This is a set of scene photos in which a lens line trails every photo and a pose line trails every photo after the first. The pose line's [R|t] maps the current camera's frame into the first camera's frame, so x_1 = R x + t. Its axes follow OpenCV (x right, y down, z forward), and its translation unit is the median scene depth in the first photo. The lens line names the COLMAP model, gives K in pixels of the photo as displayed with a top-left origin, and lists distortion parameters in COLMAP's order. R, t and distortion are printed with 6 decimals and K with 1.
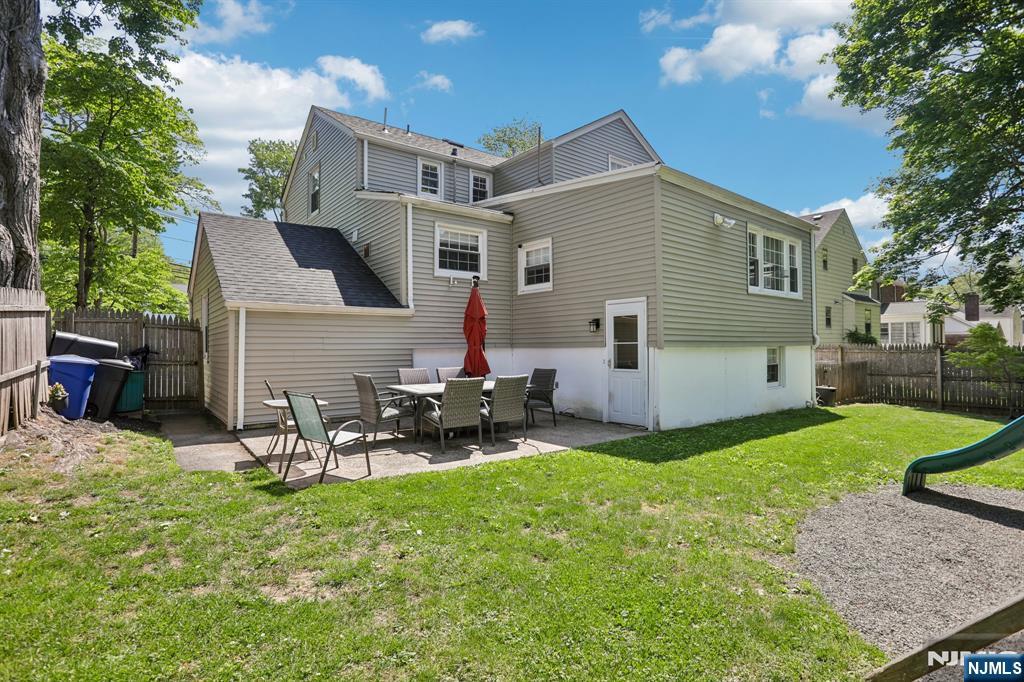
lens RADIAL K [[518.7, 0, 512.0], [0, 518.7, 341.0], [0, 0, 1]] dist [-0.083455, 0.035183]
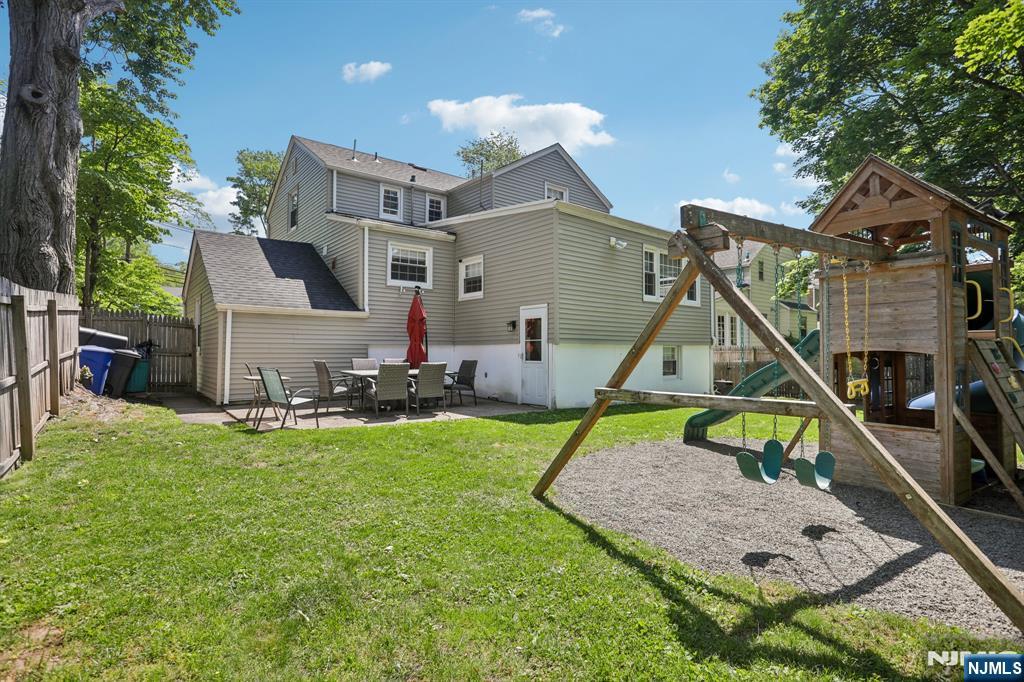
lens RADIAL K [[518.7, 0, 512.0], [0, 518.7, 341.0], [0, 0, 1]] dist [-0.083455, 0.035183]
pose [[0.999734, 0.008141, 0.021566, 0.113611], [-0.007928, 0.999919, -0.009945, 0.015174], [-0.021646, 0.009772, 0.999718, -0.214689]]
